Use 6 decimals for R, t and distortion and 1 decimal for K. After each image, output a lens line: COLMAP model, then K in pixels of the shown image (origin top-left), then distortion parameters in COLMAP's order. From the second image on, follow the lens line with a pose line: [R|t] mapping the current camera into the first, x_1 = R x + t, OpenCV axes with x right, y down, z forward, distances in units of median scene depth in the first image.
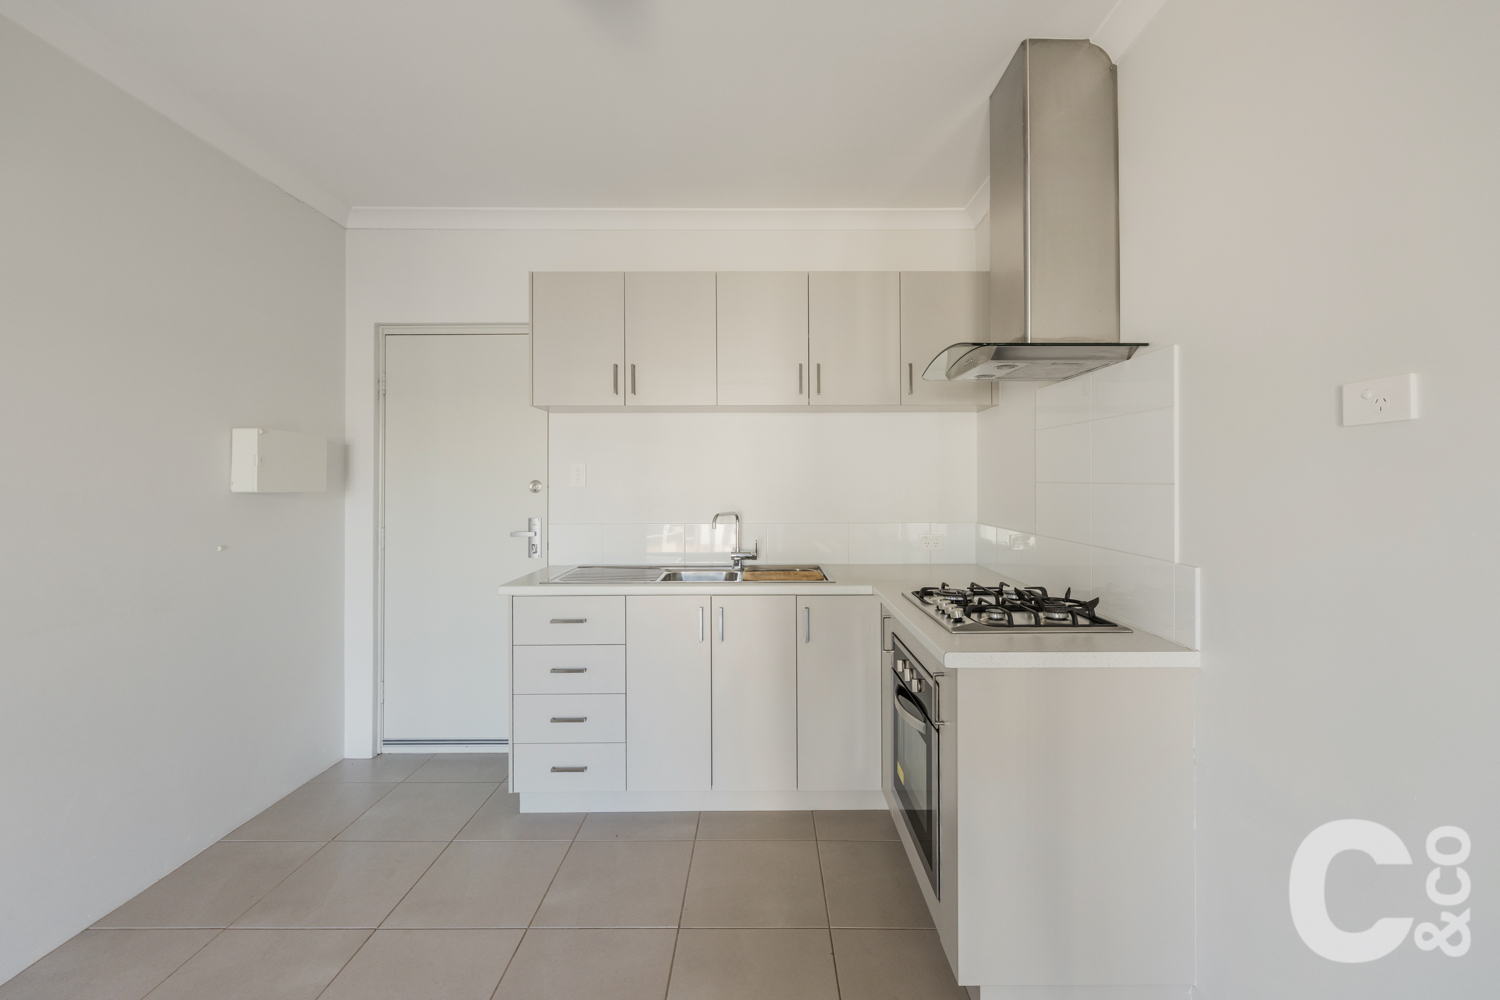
lens RADIAL K [[608.9, 0, 767.3], [0, 608.9, 481.6], [0, 0, 1]] dist [-0.001515, -0.000024]
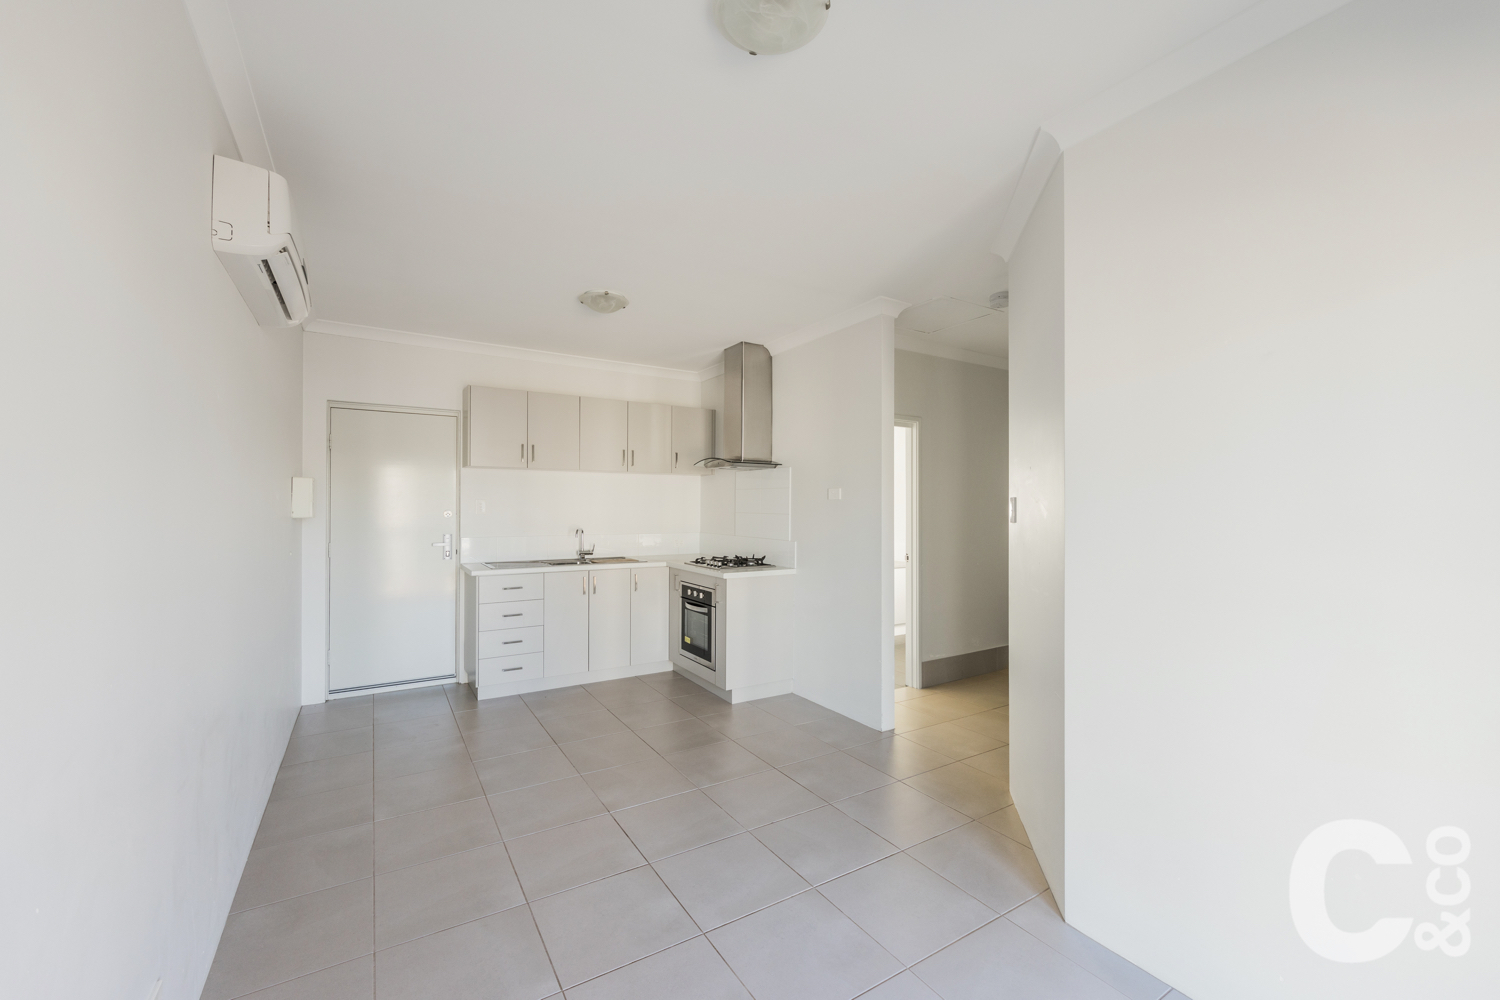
lens RADIAL K [[608.9, 0, 752.9], [0, 608.9, 502.4], [0, 0, 1]] dist [-0.001515, -0.000024]
pose [[0.850286, 0.008249, 0.526256, -0.603122], [-0.009534, 0.999955, -0.000271, -0.029868], [-0.526235, -0.004787, 0.850326, -0.826708]]
